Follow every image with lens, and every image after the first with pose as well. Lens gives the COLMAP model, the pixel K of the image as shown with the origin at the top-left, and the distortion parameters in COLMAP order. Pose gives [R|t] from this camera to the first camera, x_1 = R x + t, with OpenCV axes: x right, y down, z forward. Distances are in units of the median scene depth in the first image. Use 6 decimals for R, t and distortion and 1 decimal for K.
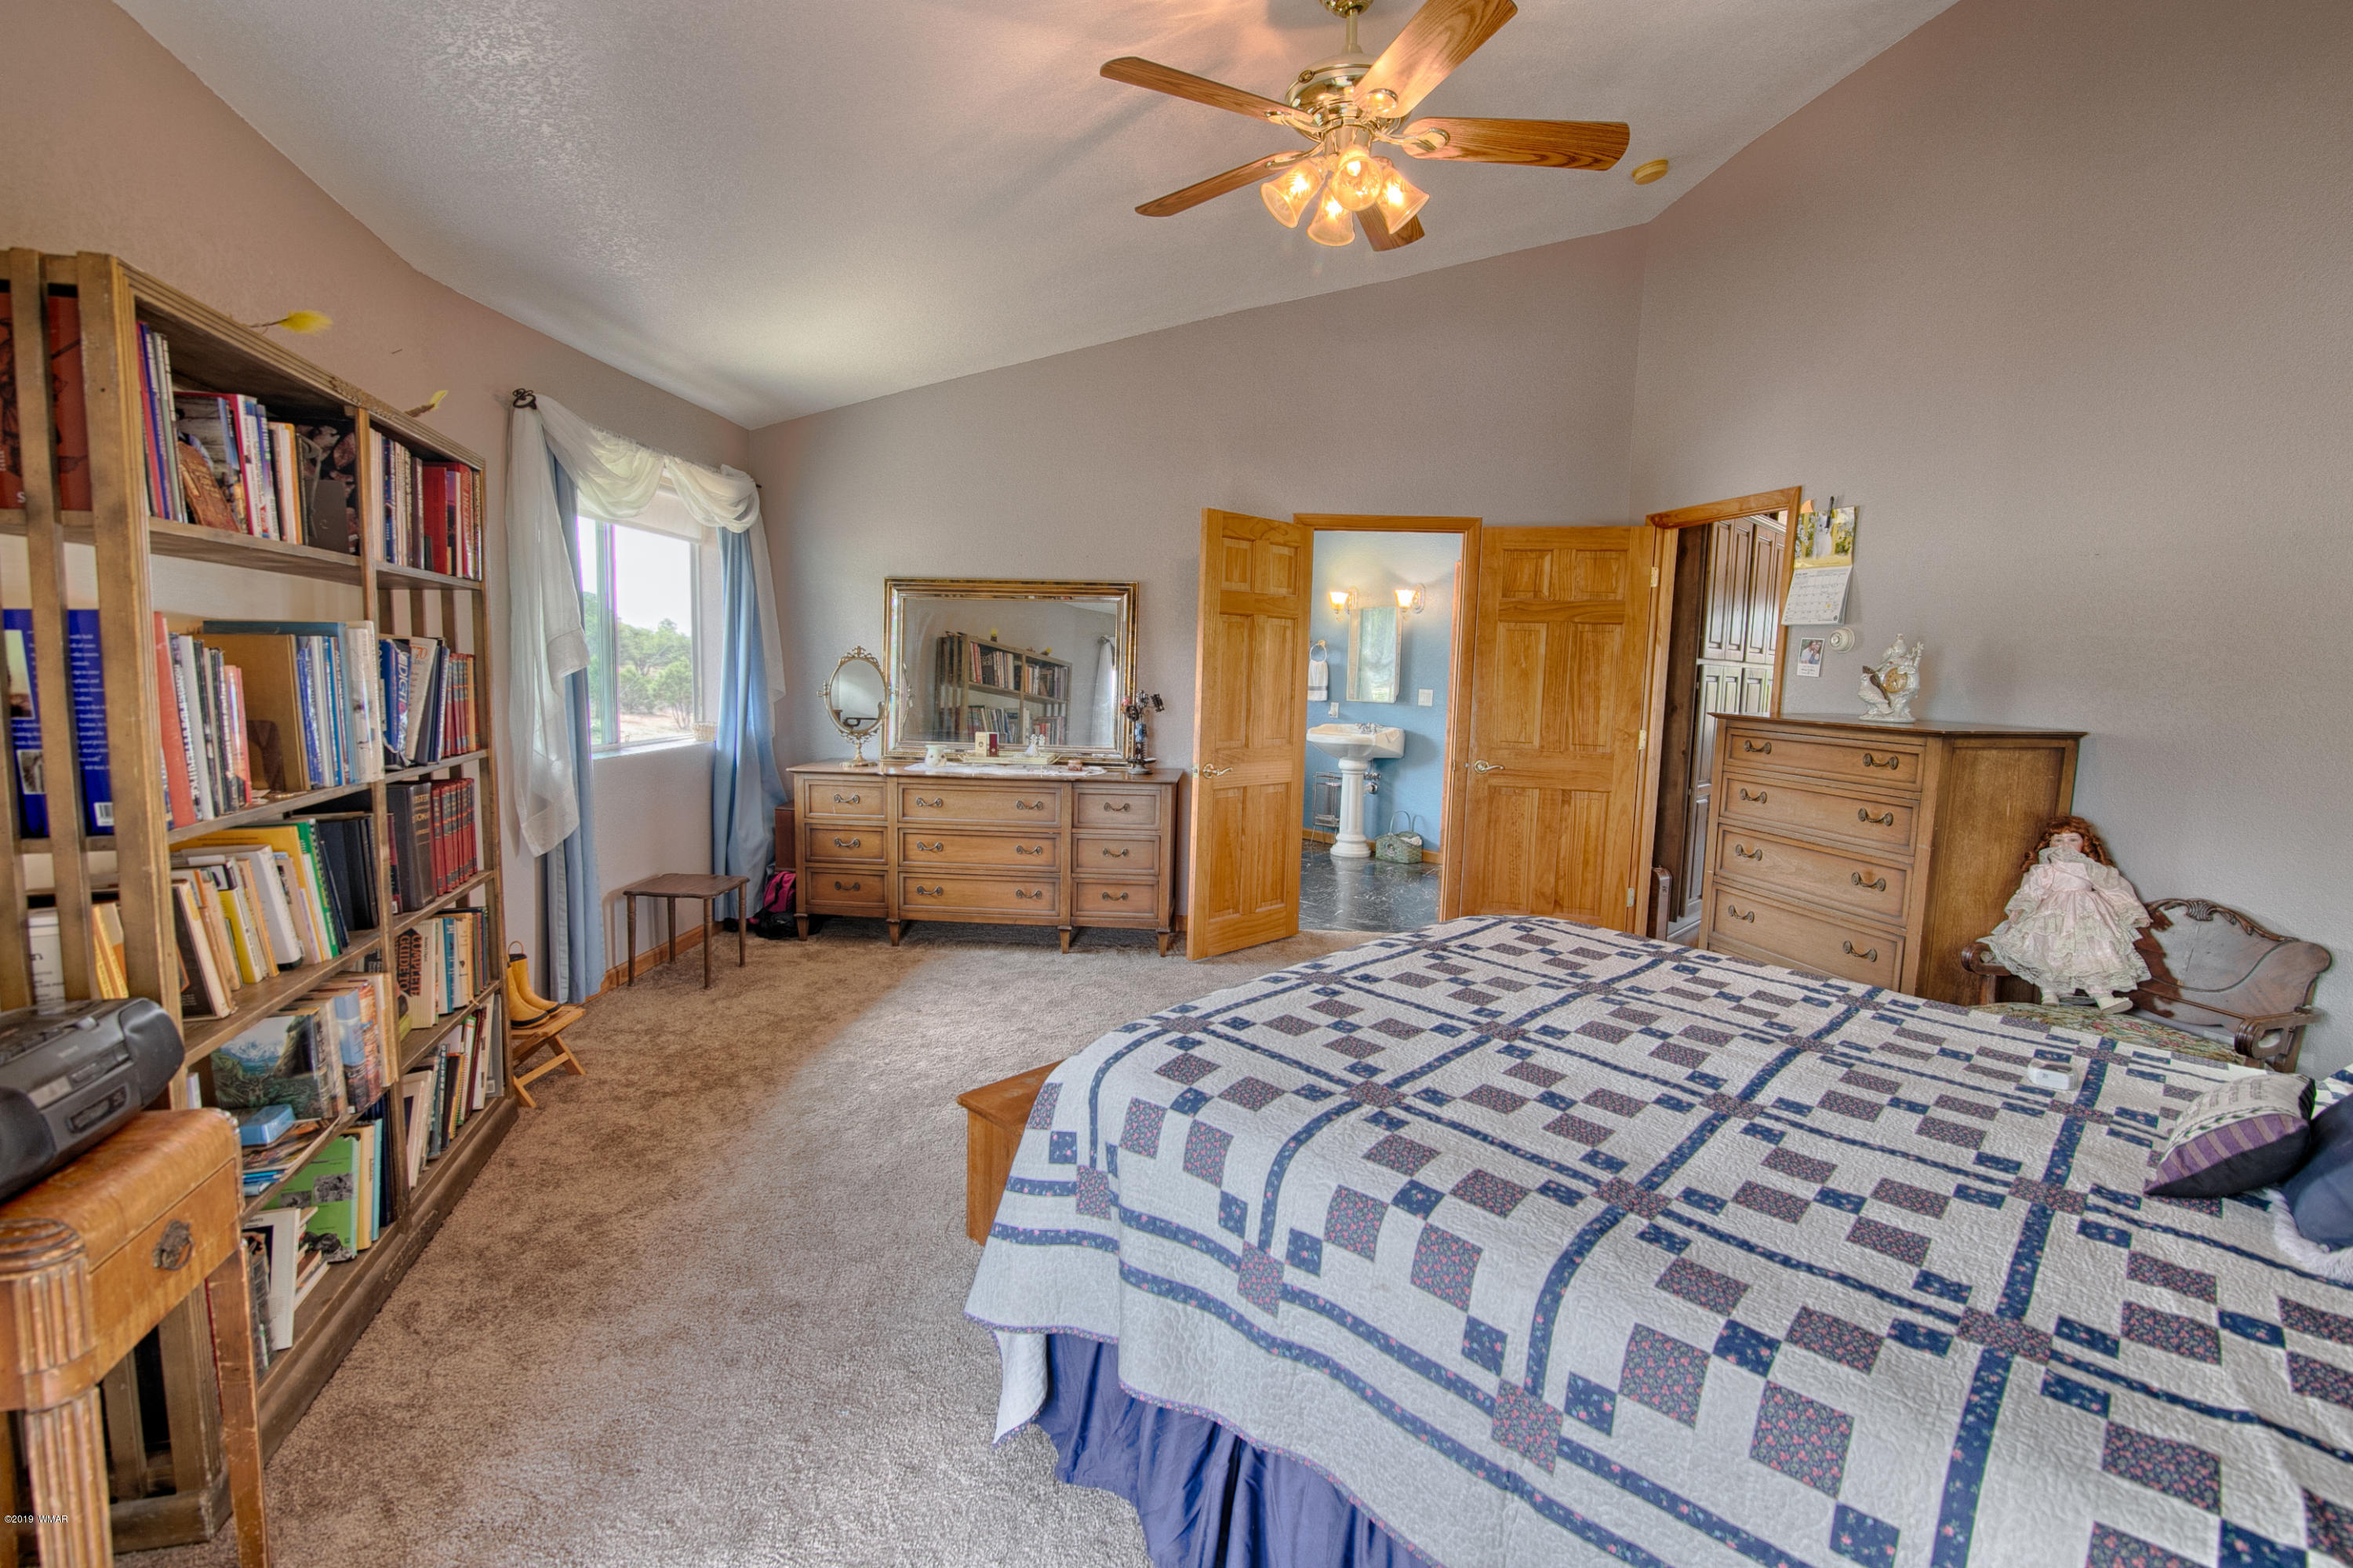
lens RADIAL K [[1096.0, 0, 1176.5], [0, 1096.0, 784.0], [0, 0, 1]] dist [-0.013301, 0.000403]
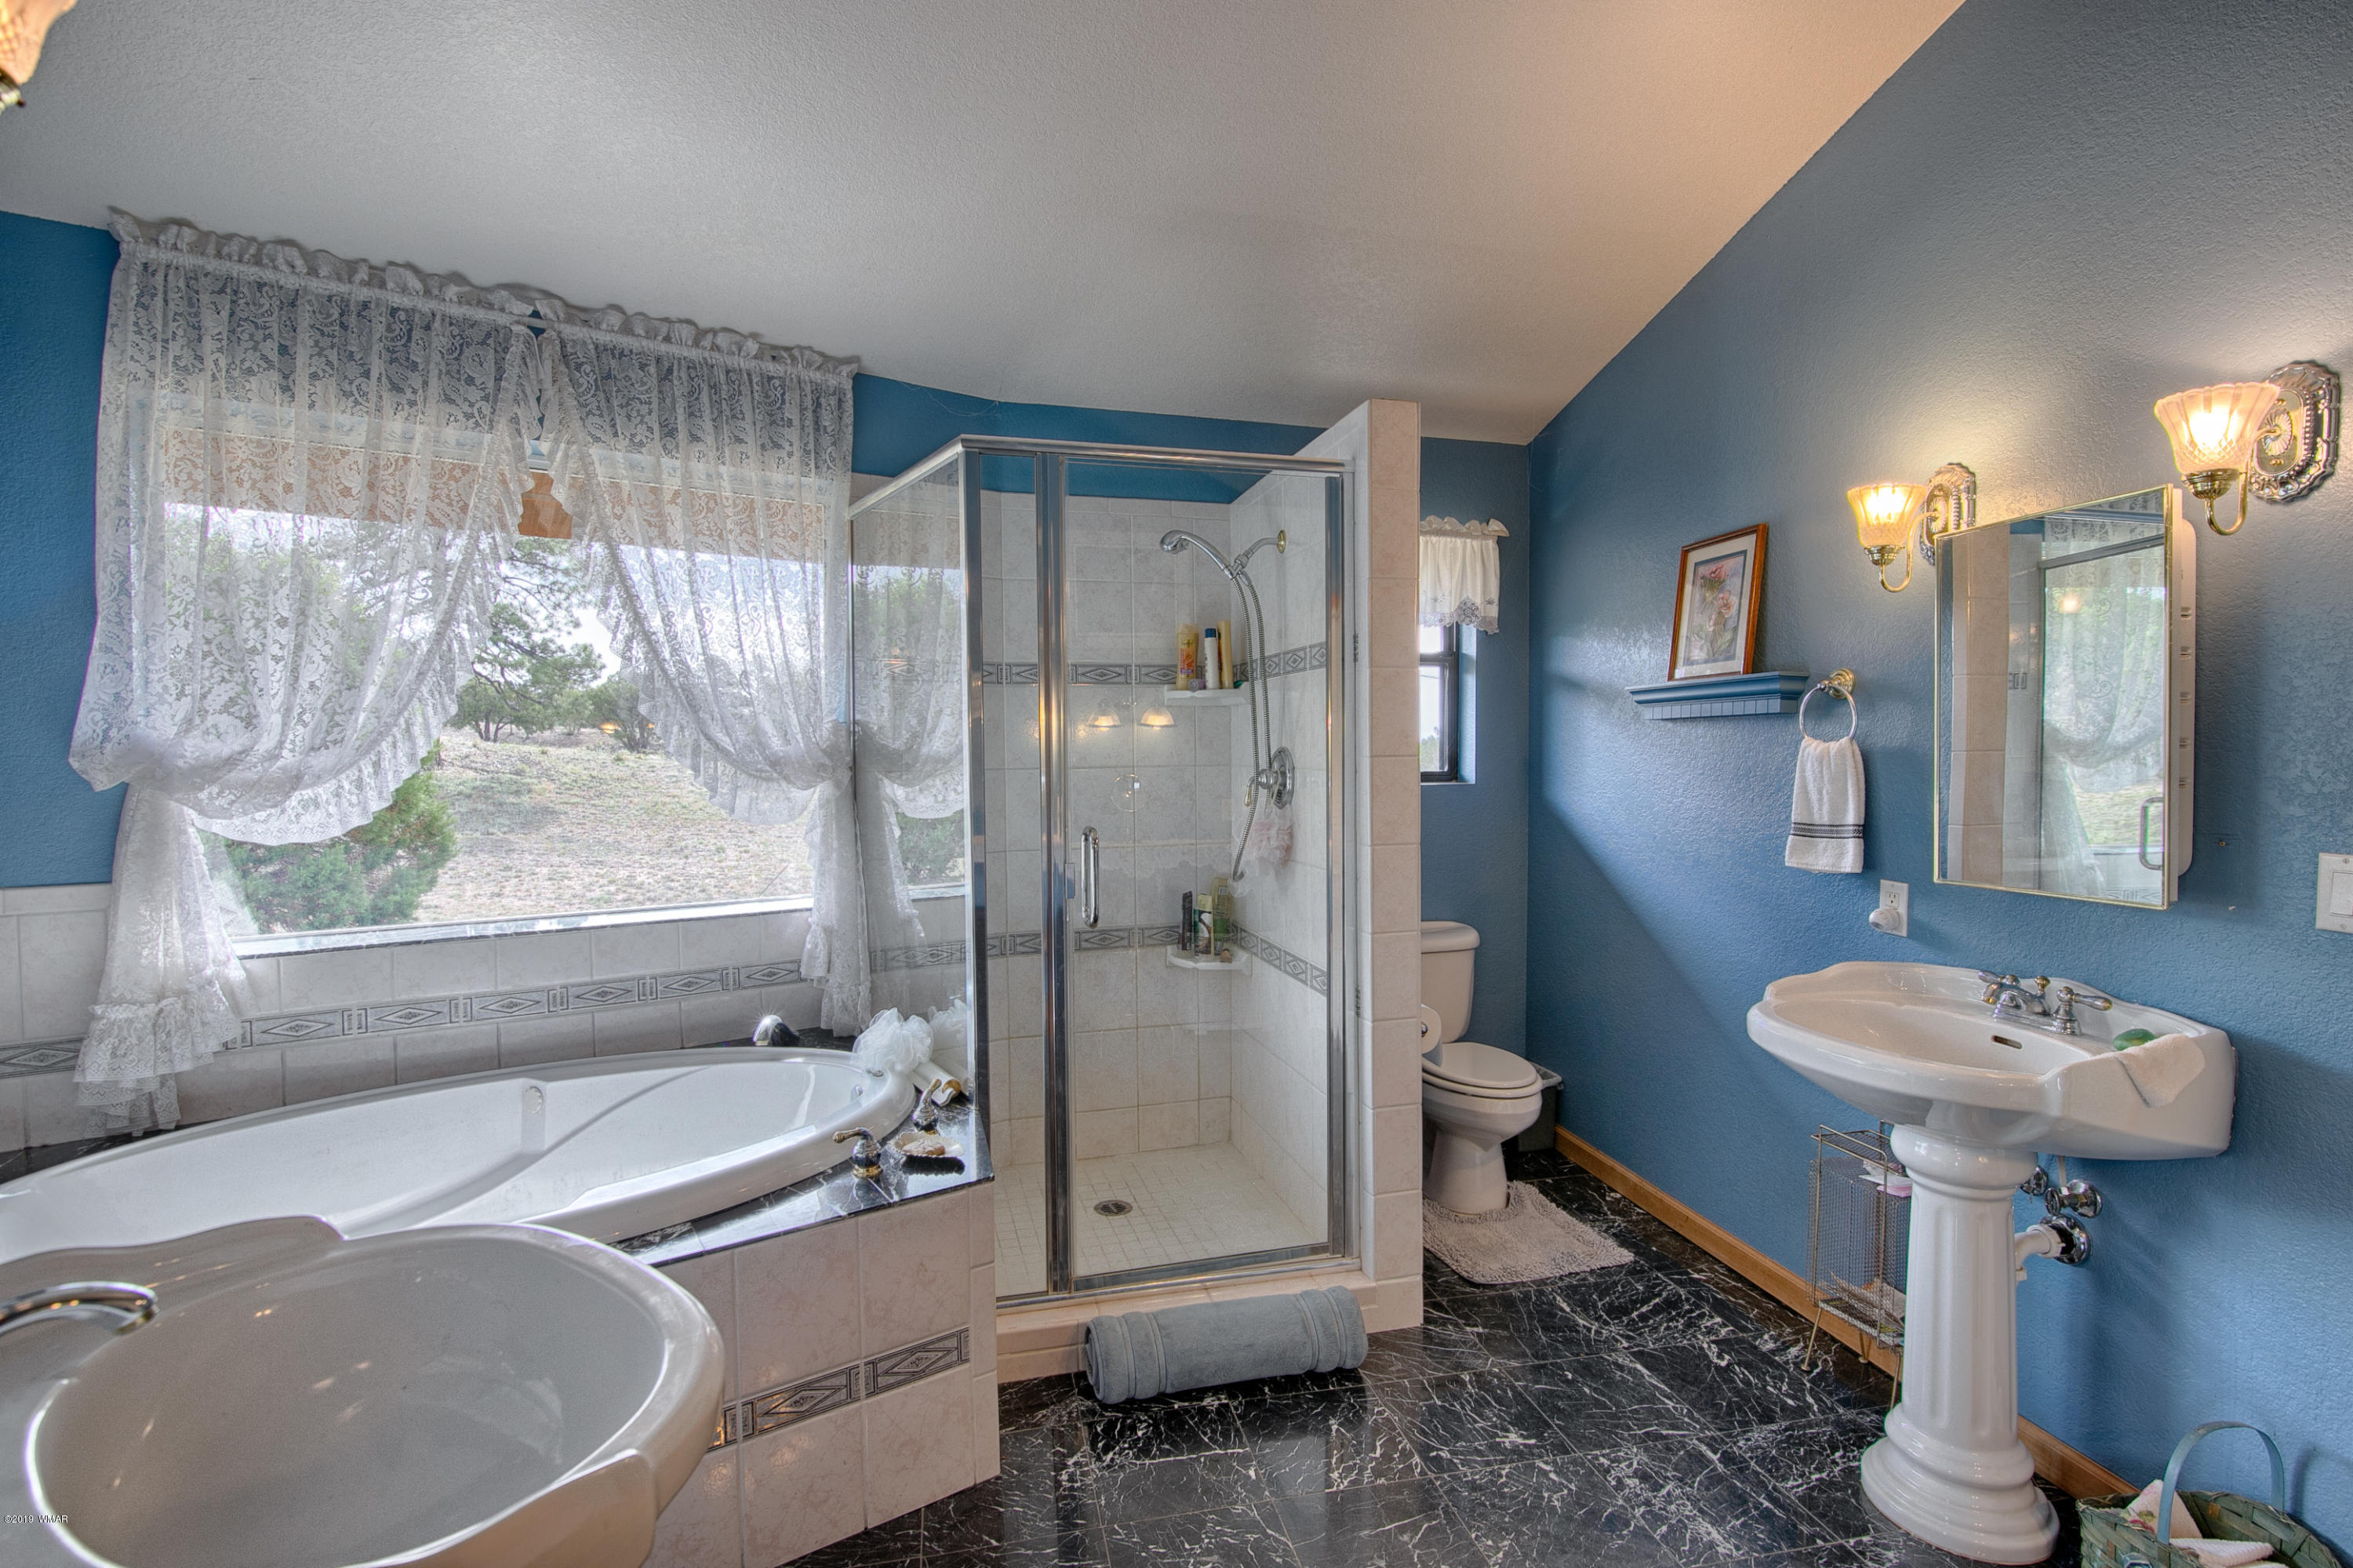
lens RADIAL K [[1096.0, 0, 1176.5], [0, 1096.0, 784.0], [0, 0, 1]] dist [-0.013301, 0.000403]
pose [[0.859775, -0.019499, -0.510300, 0.130037], [-0.024910, 0.996480, -0.080046, -0.072999], [0.510065, 0.081533, 0.856263, 0.665464]]
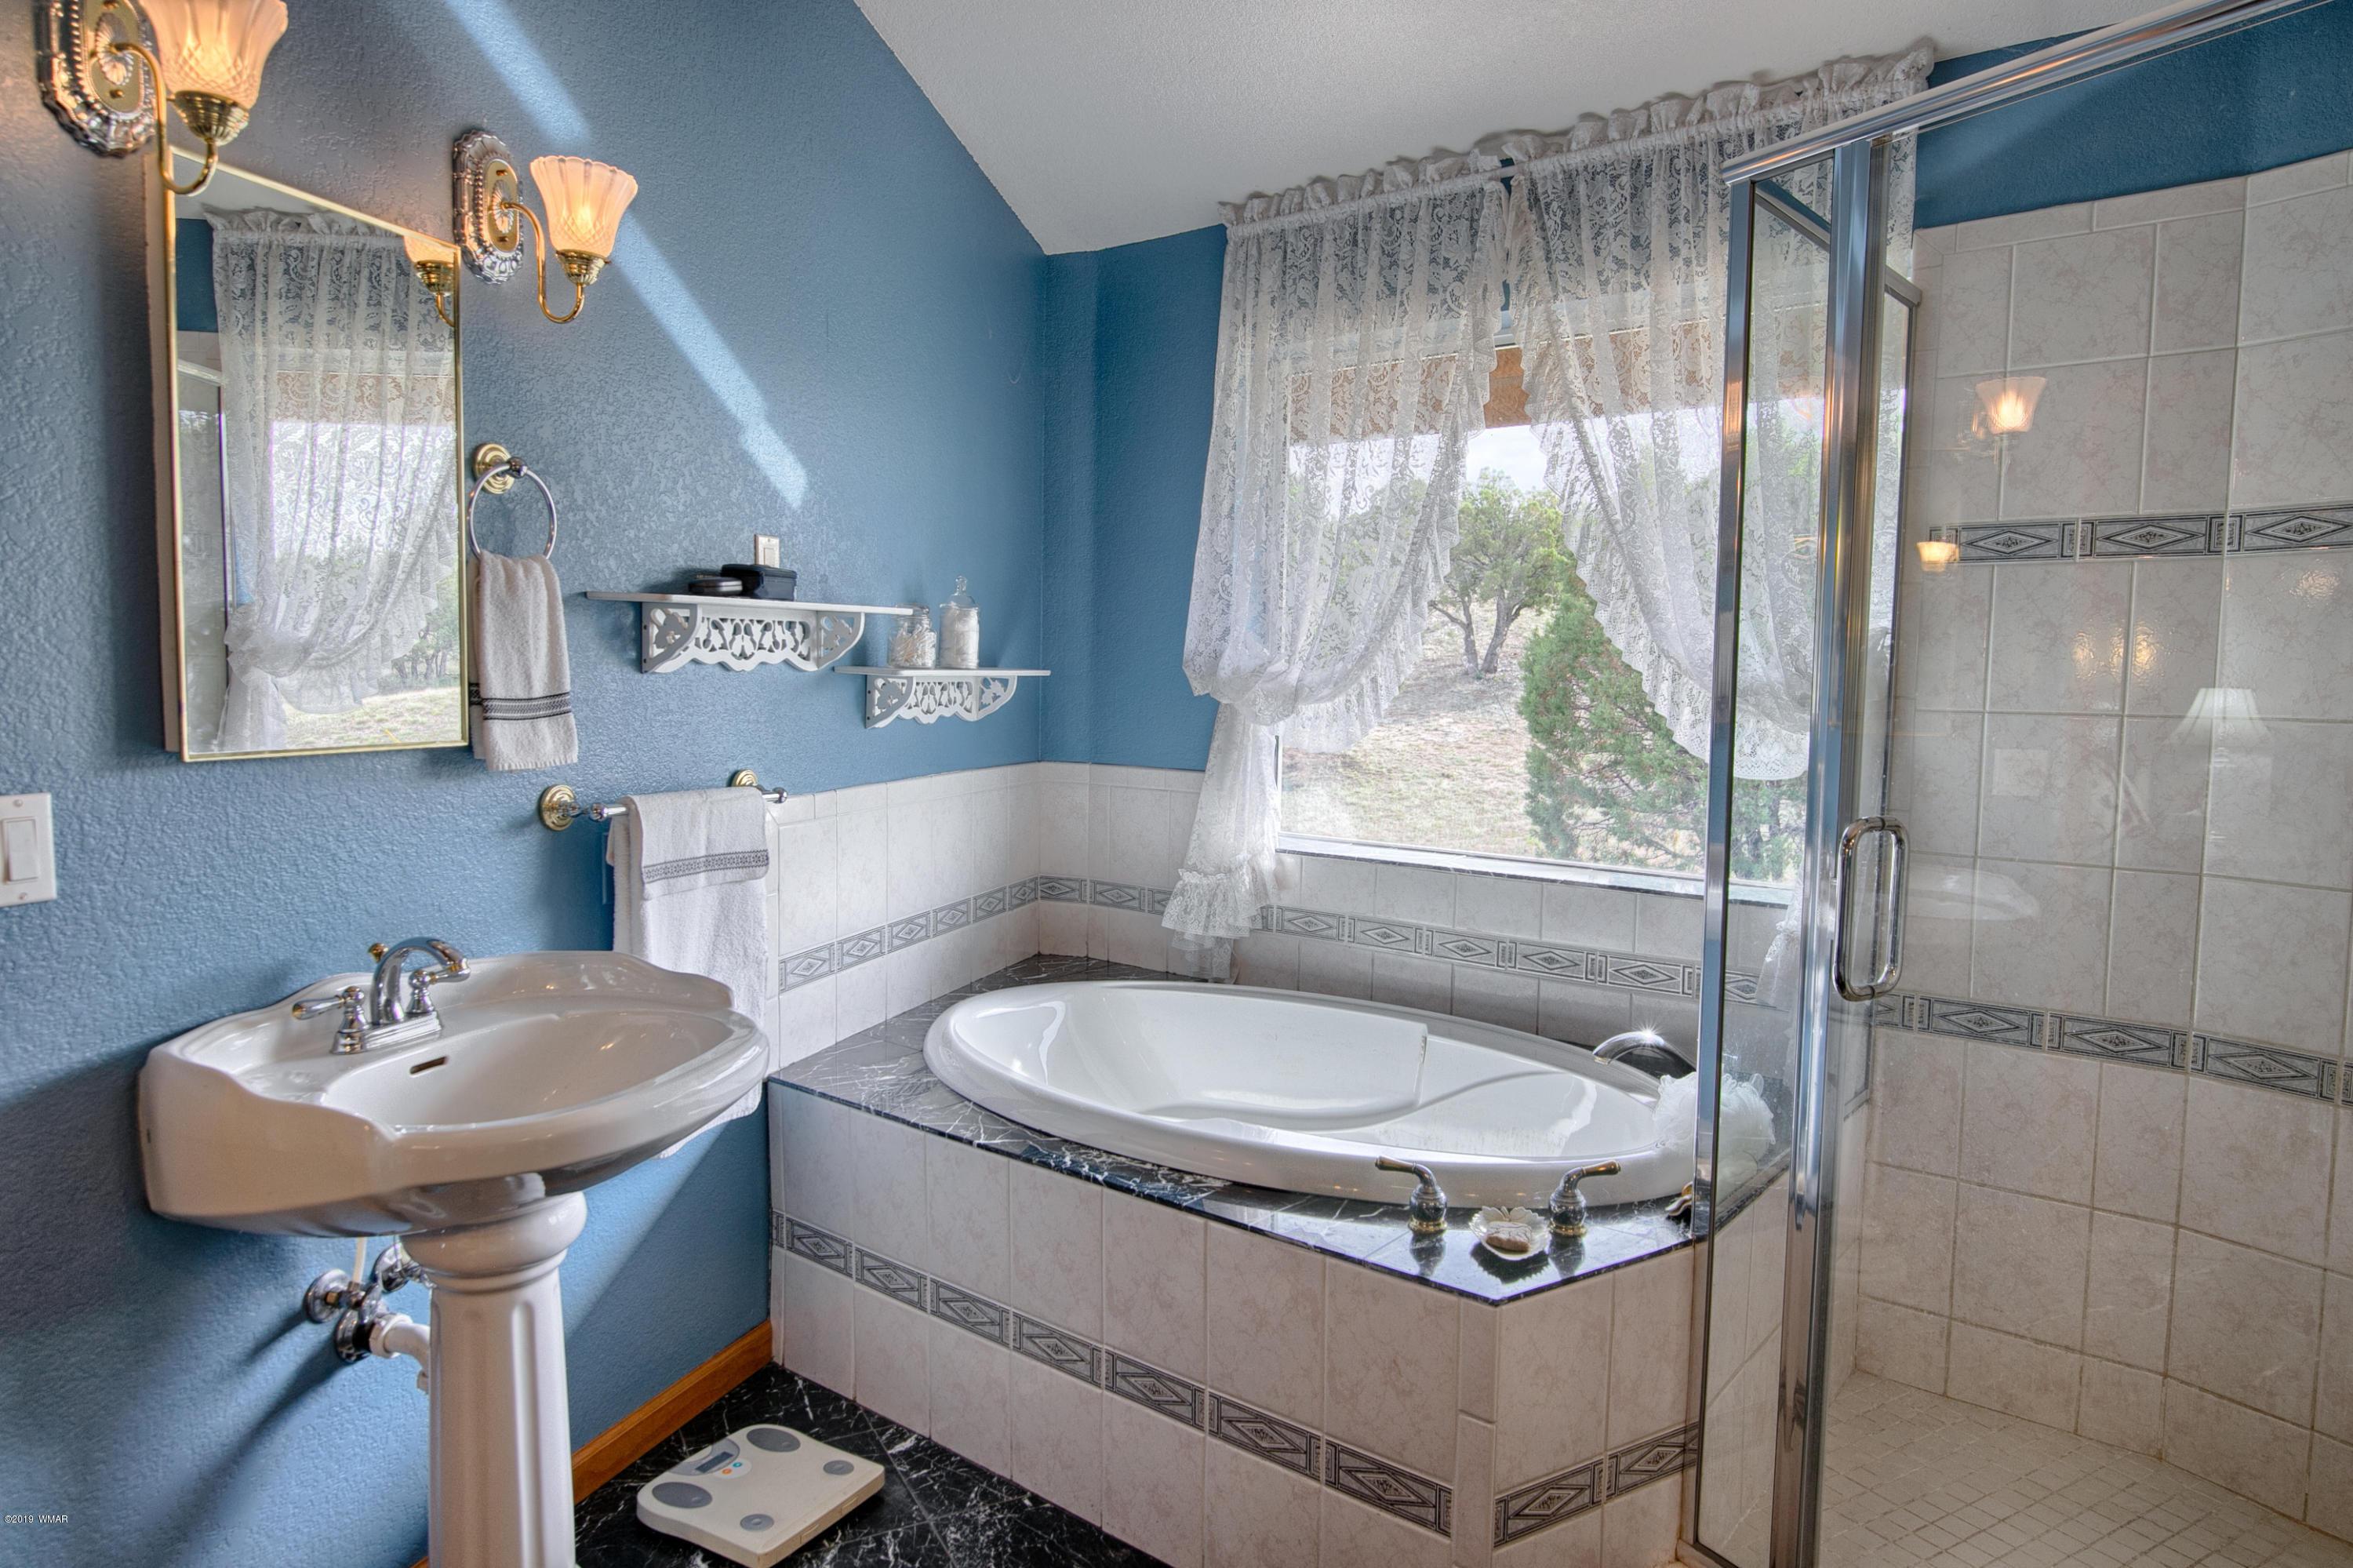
lens RADIAL K [[1473.3, 0, 1176.5], [0, 1473.3, 784.0], [0, 0, 1]] dist [-0.002891, -0.000457]
pose [[-0.260683, 0.045485, -0.964352, 0.187412], [-0.128579, 0.988355, 0.081374, -0.091999], [0.956824, 0.145208, -0.251799, 0.840112]]
